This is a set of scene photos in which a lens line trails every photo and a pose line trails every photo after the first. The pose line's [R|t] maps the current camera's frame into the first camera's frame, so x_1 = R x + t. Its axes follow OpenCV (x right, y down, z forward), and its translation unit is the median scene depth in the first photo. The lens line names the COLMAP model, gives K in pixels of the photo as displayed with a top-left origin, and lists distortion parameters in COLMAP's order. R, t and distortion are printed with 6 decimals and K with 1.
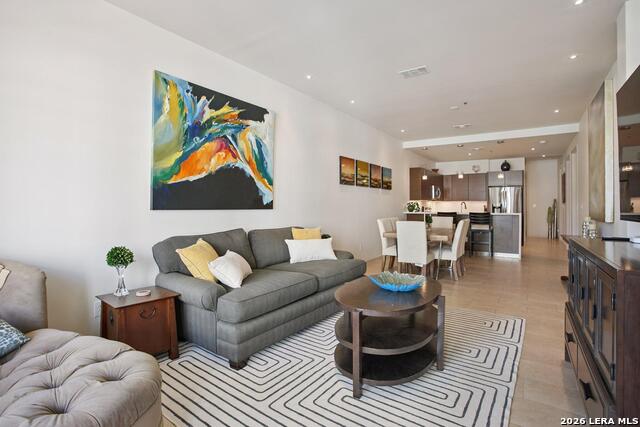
lens RADIAL K [[320.1, 0, 320.0], [0, 320.1, 213.5], [0, 0, 1]] dist [-0.070805, 0.034719]
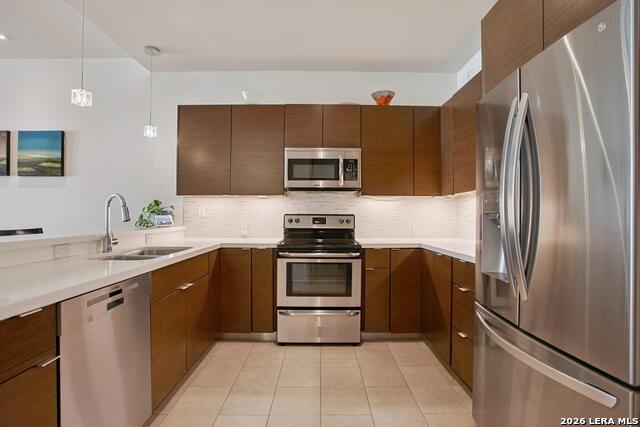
lens RADIAL K [[320.1, 0, 320.0], [0, 320.1, 213.5], [0, 0, 1]] dist [-0.070805, 0.034719]
pose [[0.577060, 0.004621, -0.816688, 0.618266], [-0.016885, 0.999838, -0.006273, -0.020005], [0.816527, 0.017409, 0.577045, 0.818290]]
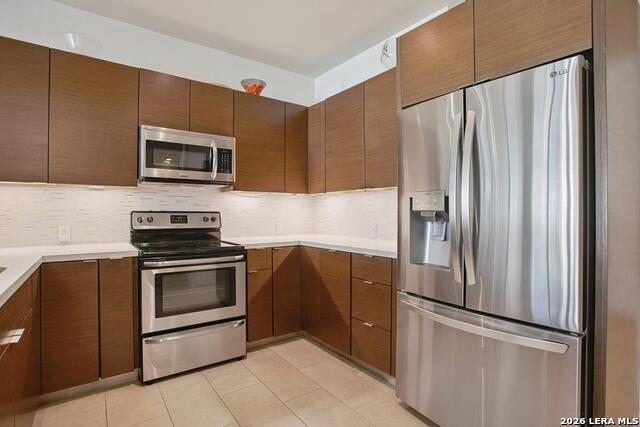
lens RADIAL K [[320.1, 0, 320.0], [0, 320.1, 213.5], [0, 0, 1]] dist [-0.070805, 0.034719]
pose [[0.947178, 0.011519, -0.320502, 0.546939], [-0.013879, 0.999891, -0.005079, -0.019862], [0.320409, 0.009259, 0.947234, 0.792165]]
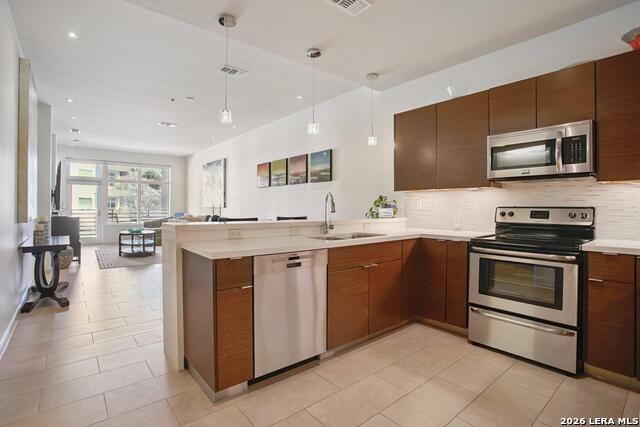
lens RADIAL K [[310.7, 0, 321.3], [0, 310.7, 204.8], [0, 0, 1]] dist [-0.067069, 0.031206]
pose [[-0.255646, -0.002442, -0.966767, 0.651033], [-0.012606, 0.999920, 0.000807, -0.020914], [0.966688, 0.012394, -0.255657, 0.892521]]
